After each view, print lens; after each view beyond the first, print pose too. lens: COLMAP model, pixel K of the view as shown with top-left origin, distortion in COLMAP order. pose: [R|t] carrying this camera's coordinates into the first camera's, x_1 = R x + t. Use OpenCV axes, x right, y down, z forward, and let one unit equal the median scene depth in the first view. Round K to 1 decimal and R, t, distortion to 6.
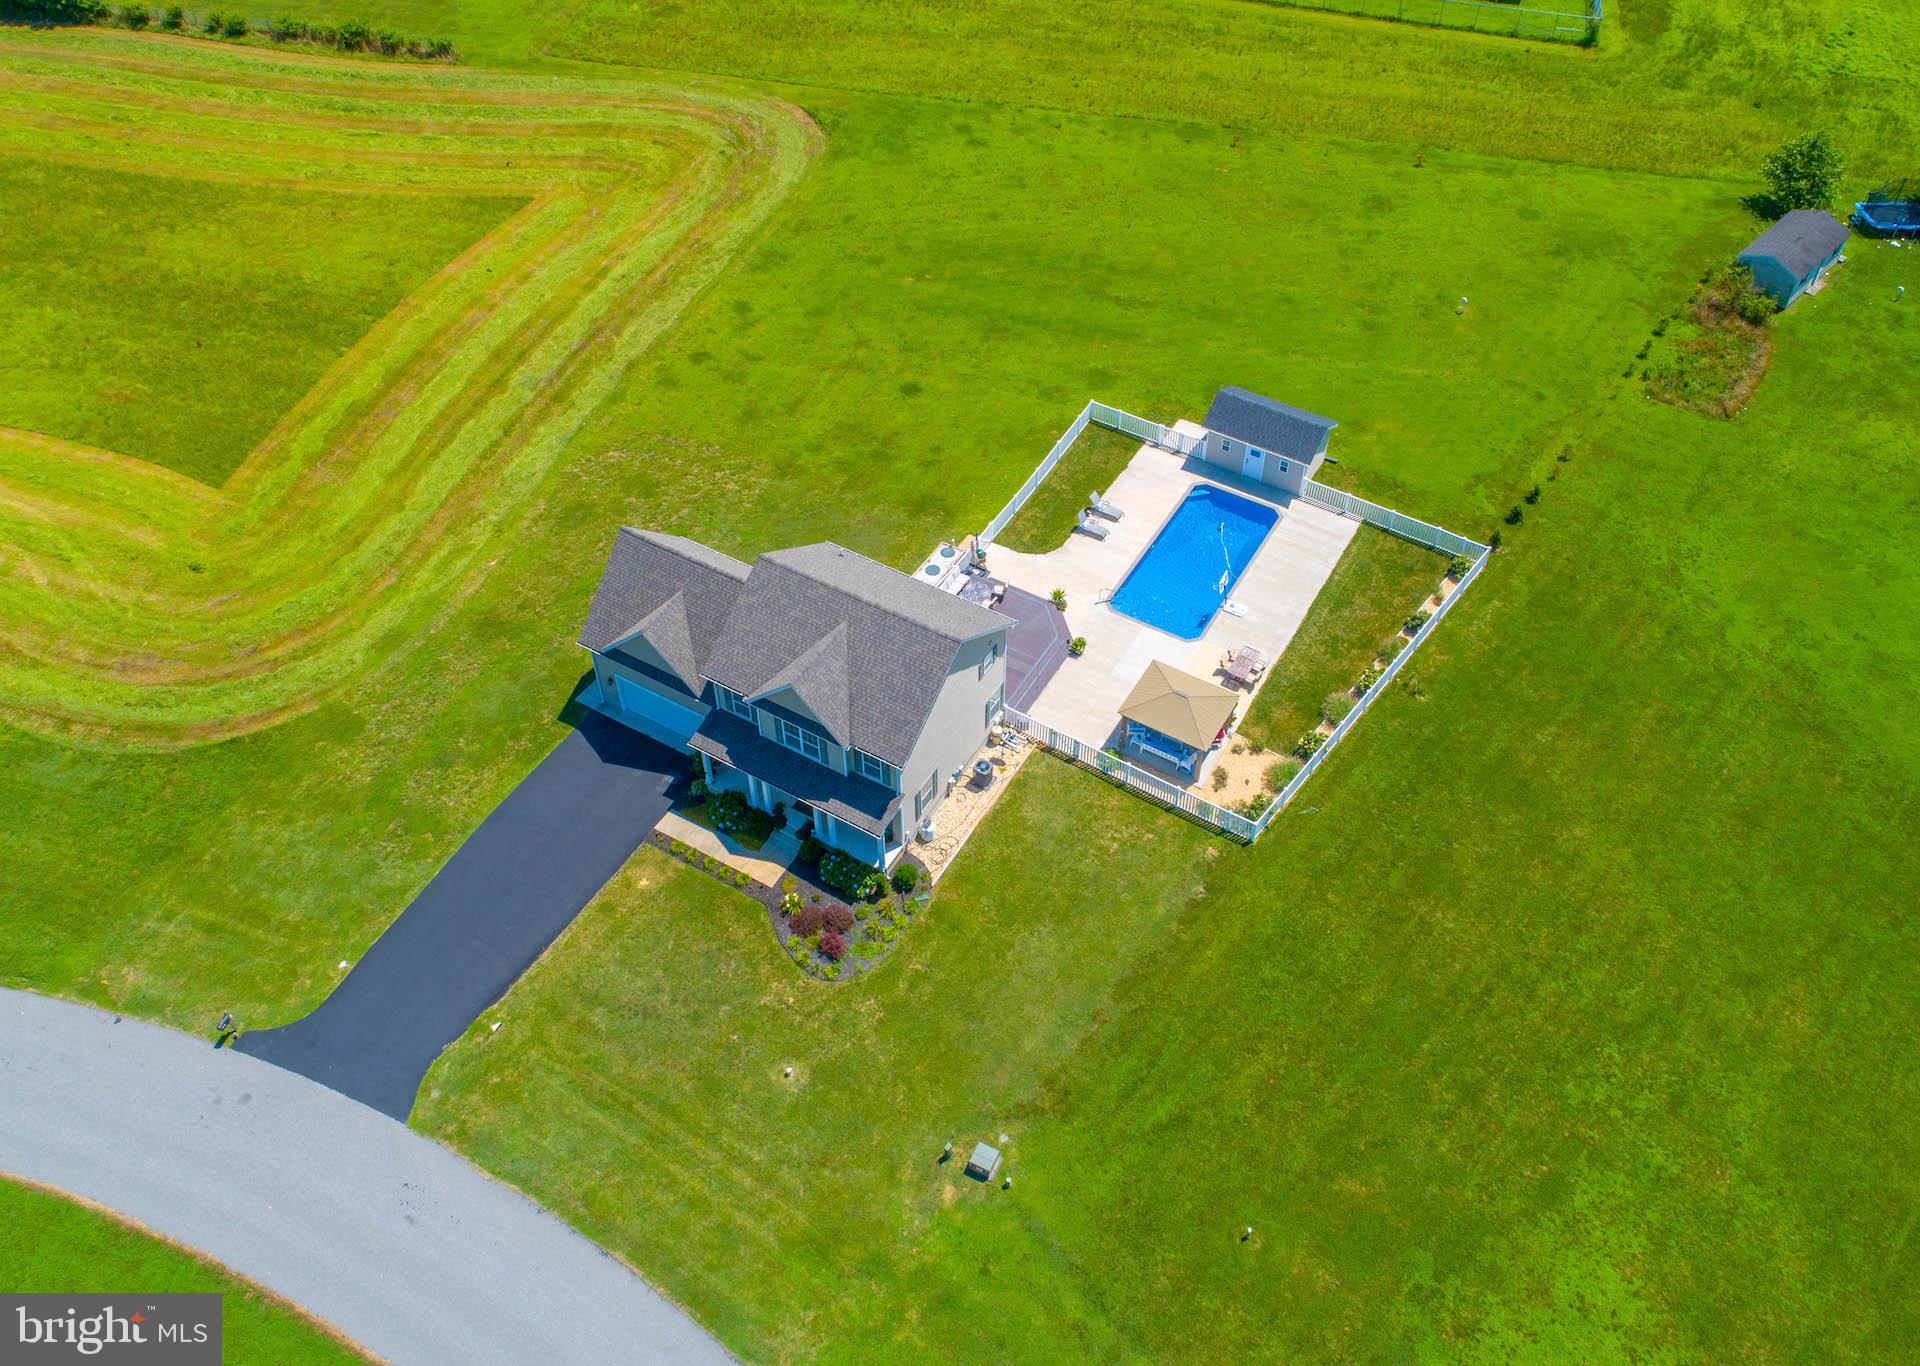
lens RADIAL K [[1498.2, 0, 960.0], [0, 1498.2, 683.0], [0, 0, 1]] dist [-0.017621, 0.003280]
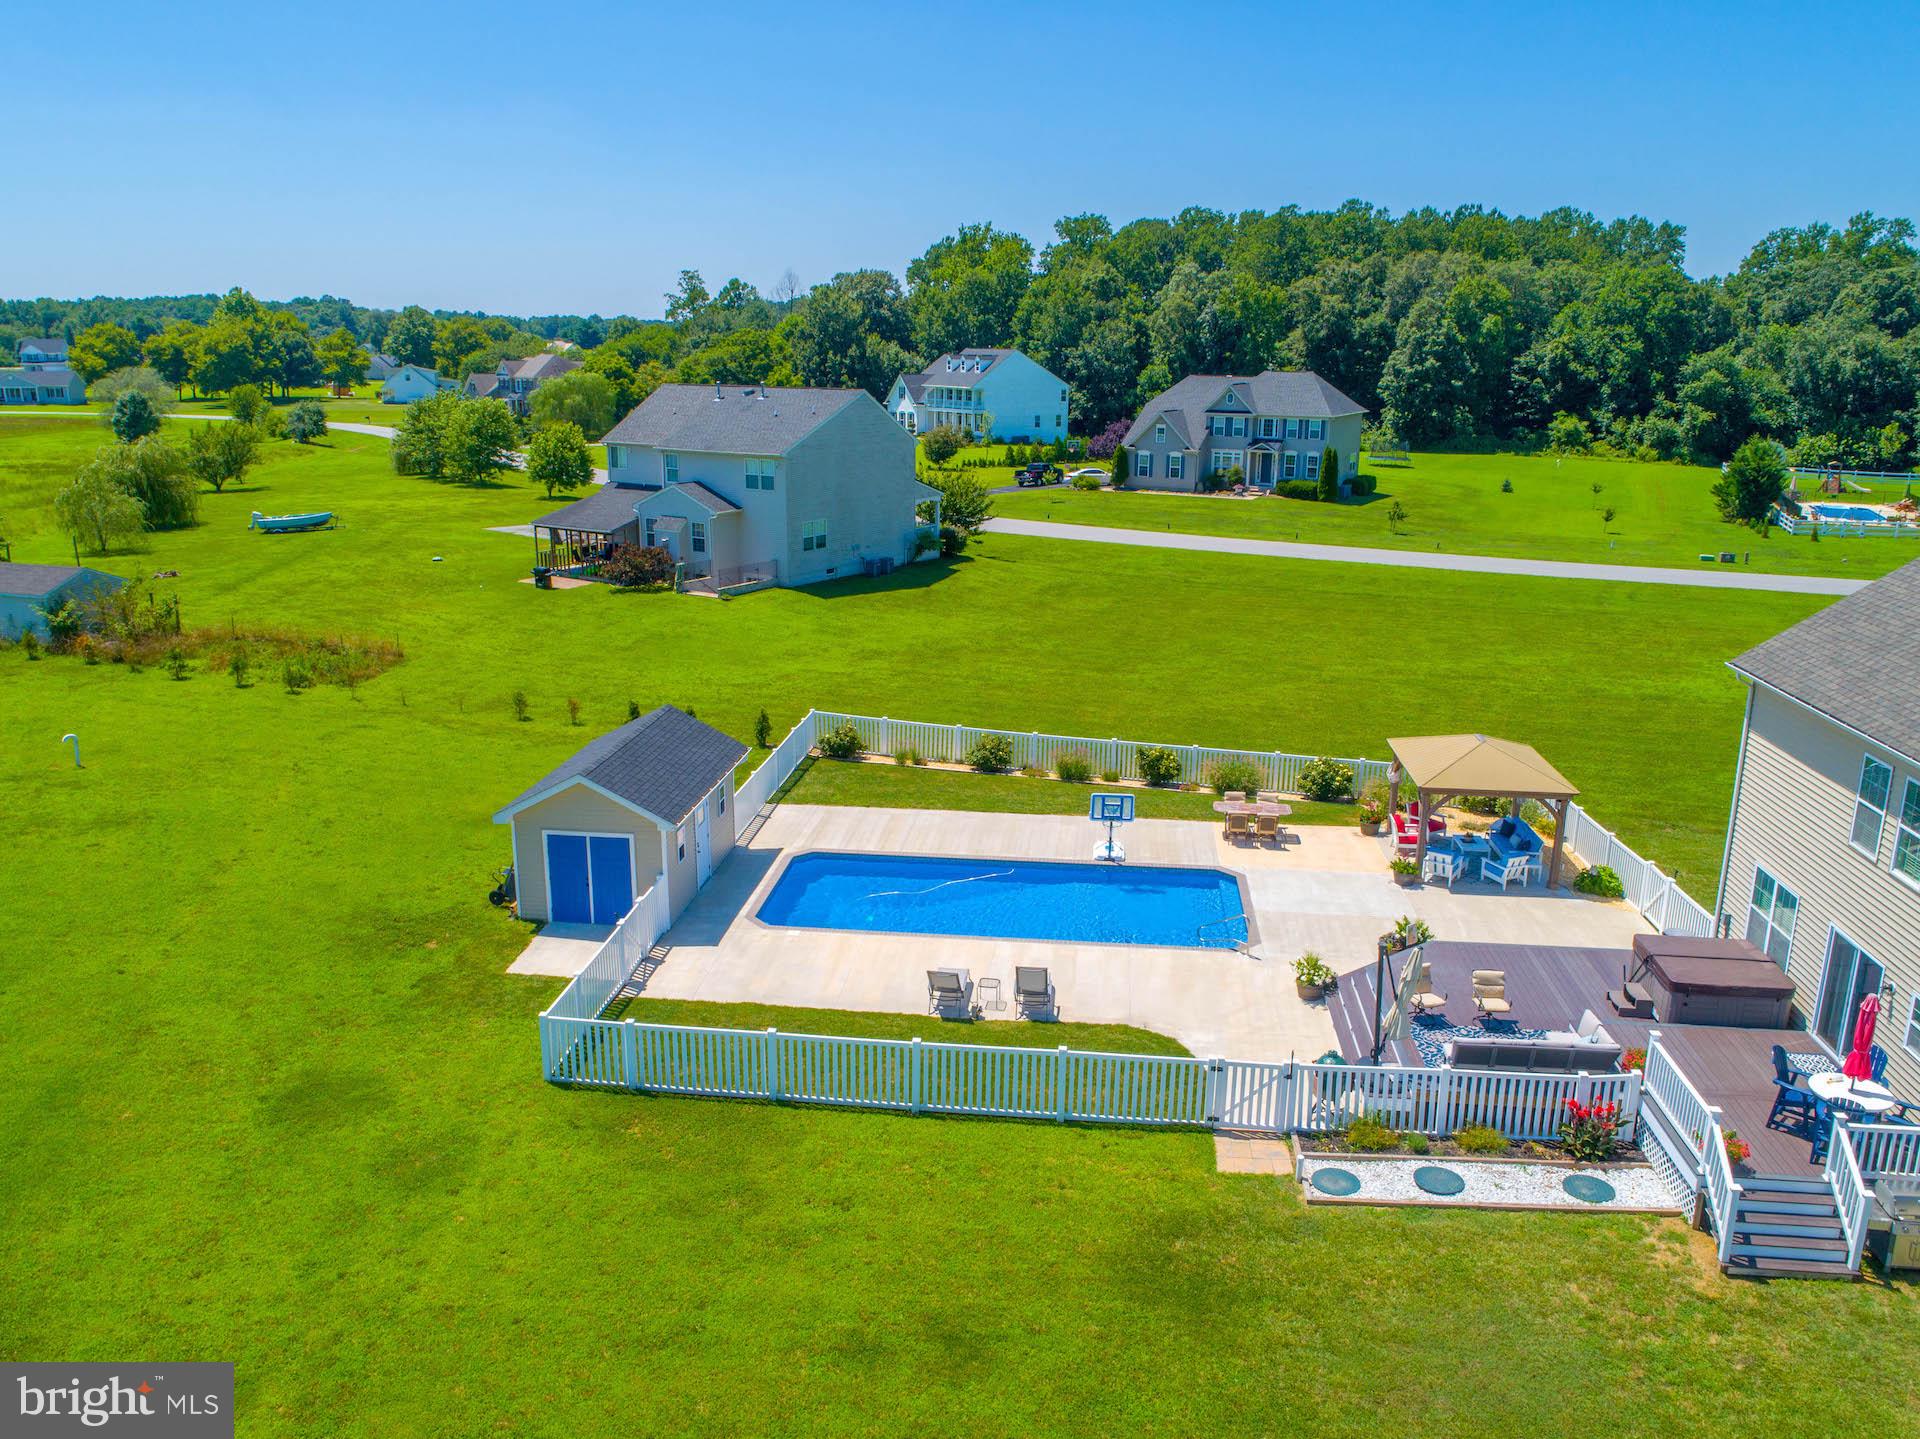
lens RADIAL K [[1452.2, 0, 959.7], [0, 1452.2, 729.5], [0, 0, 1]] dist [-0.022501, 0.009681]
pose [[-0.418968, -0.237618, 0.876358, -0.231696], [0.671548, 0.568513, 0.475201, -0.360329], [-0.611137, 0.787611, -0.078617, 1.083980]]
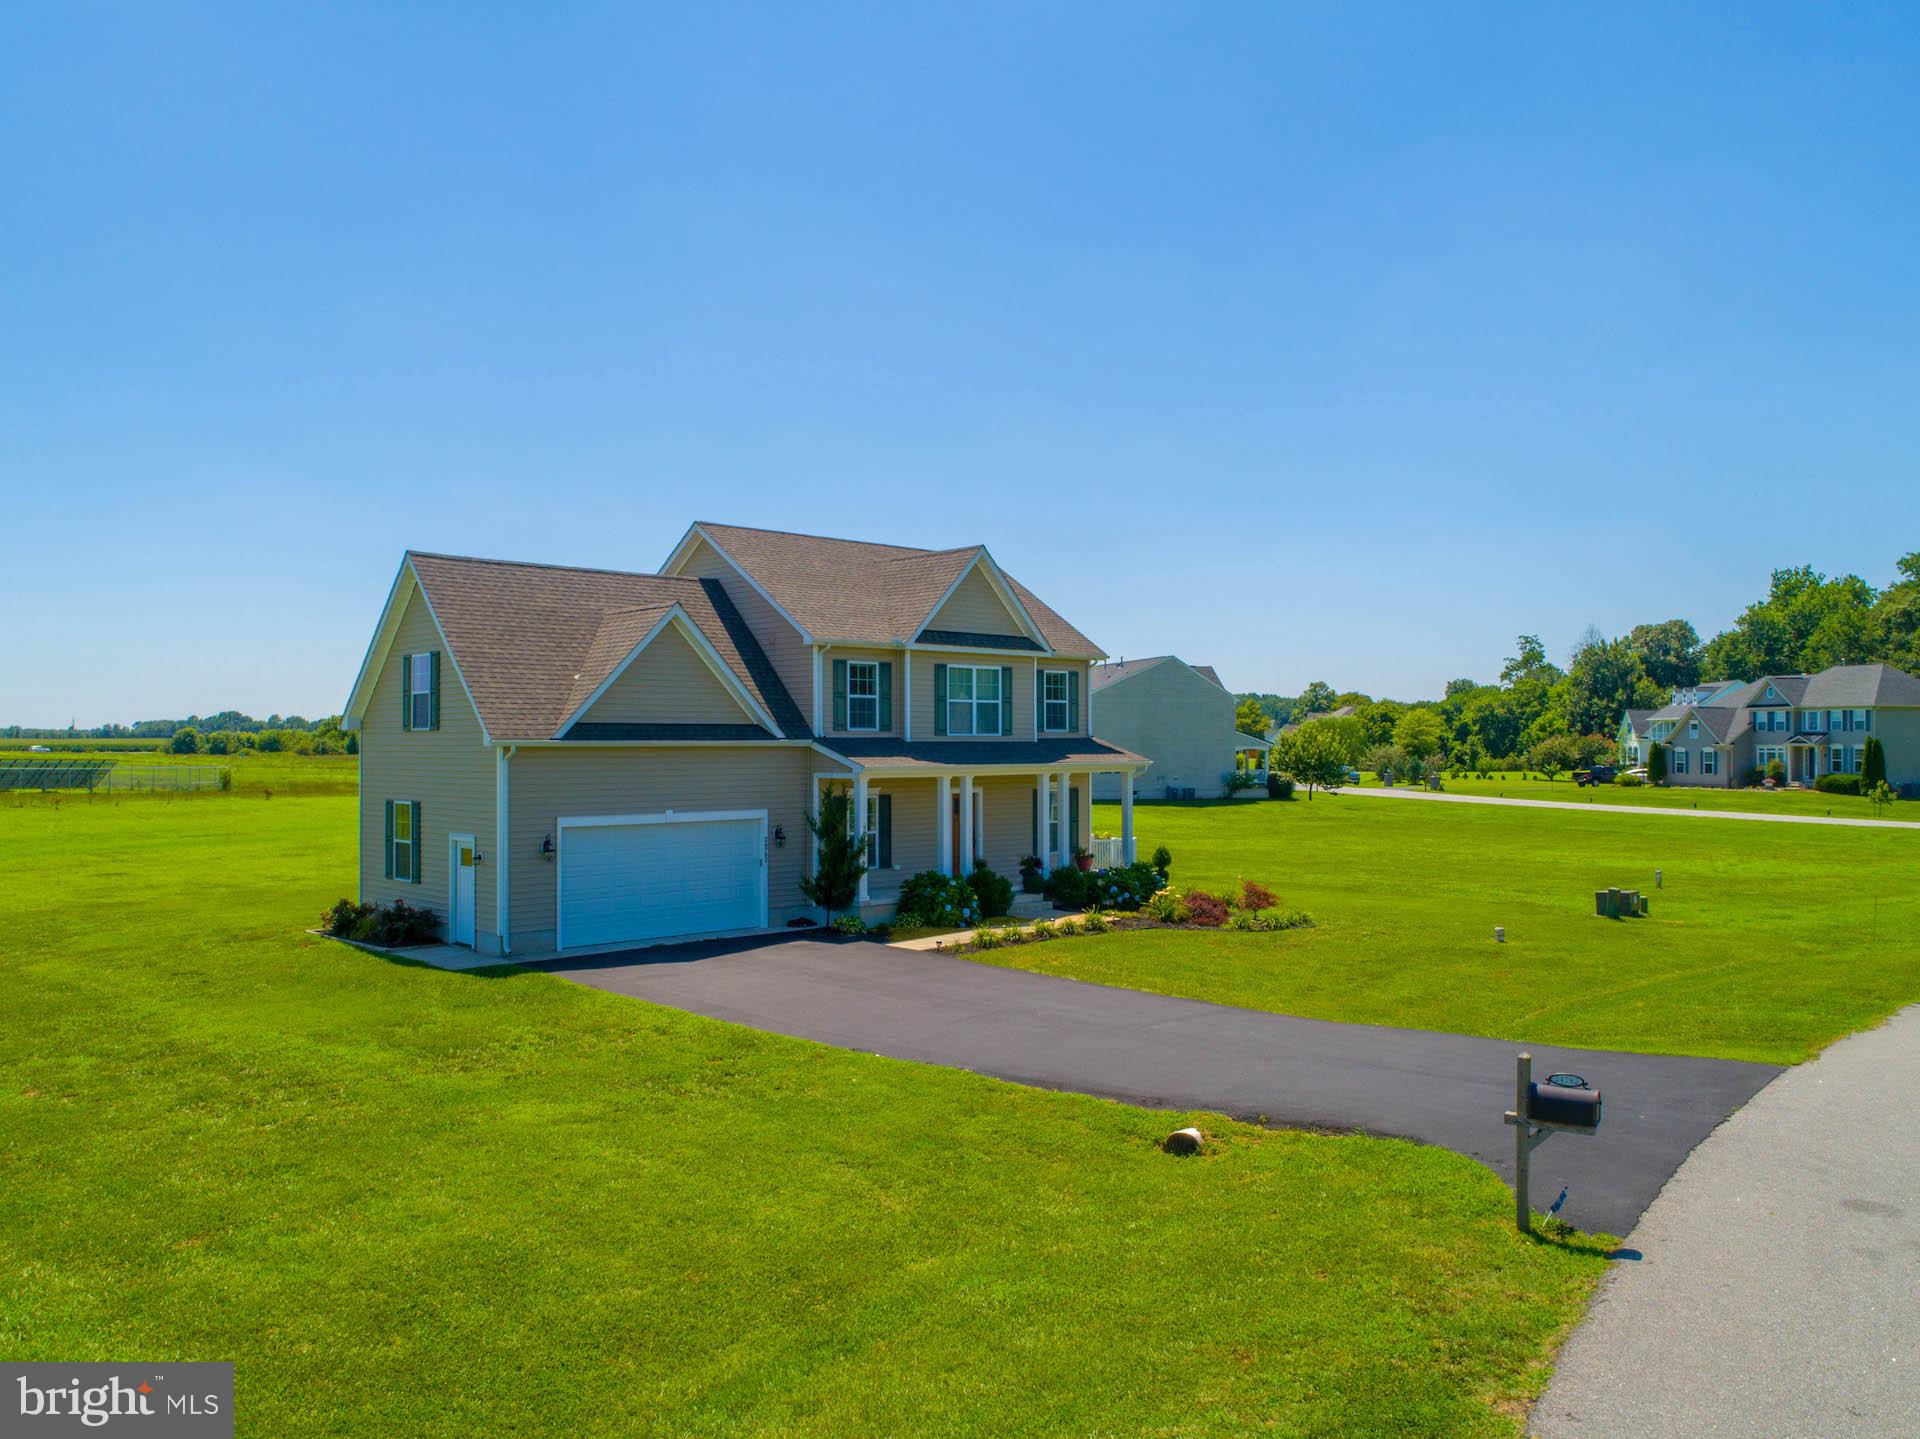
lens RADIAL K [[1452.2, 0, 959.7], [0, 1452.2, 729.5], [0, 0, 1]] dist [-0.022501, 0.009681]
pose [[0.274021, 0.009961, 0.961672, -0.577728], [0.715495, 0.666064, -0.210774, 0.143180], [-0.642634, 0.745828, 0.175388, 0.791002]]
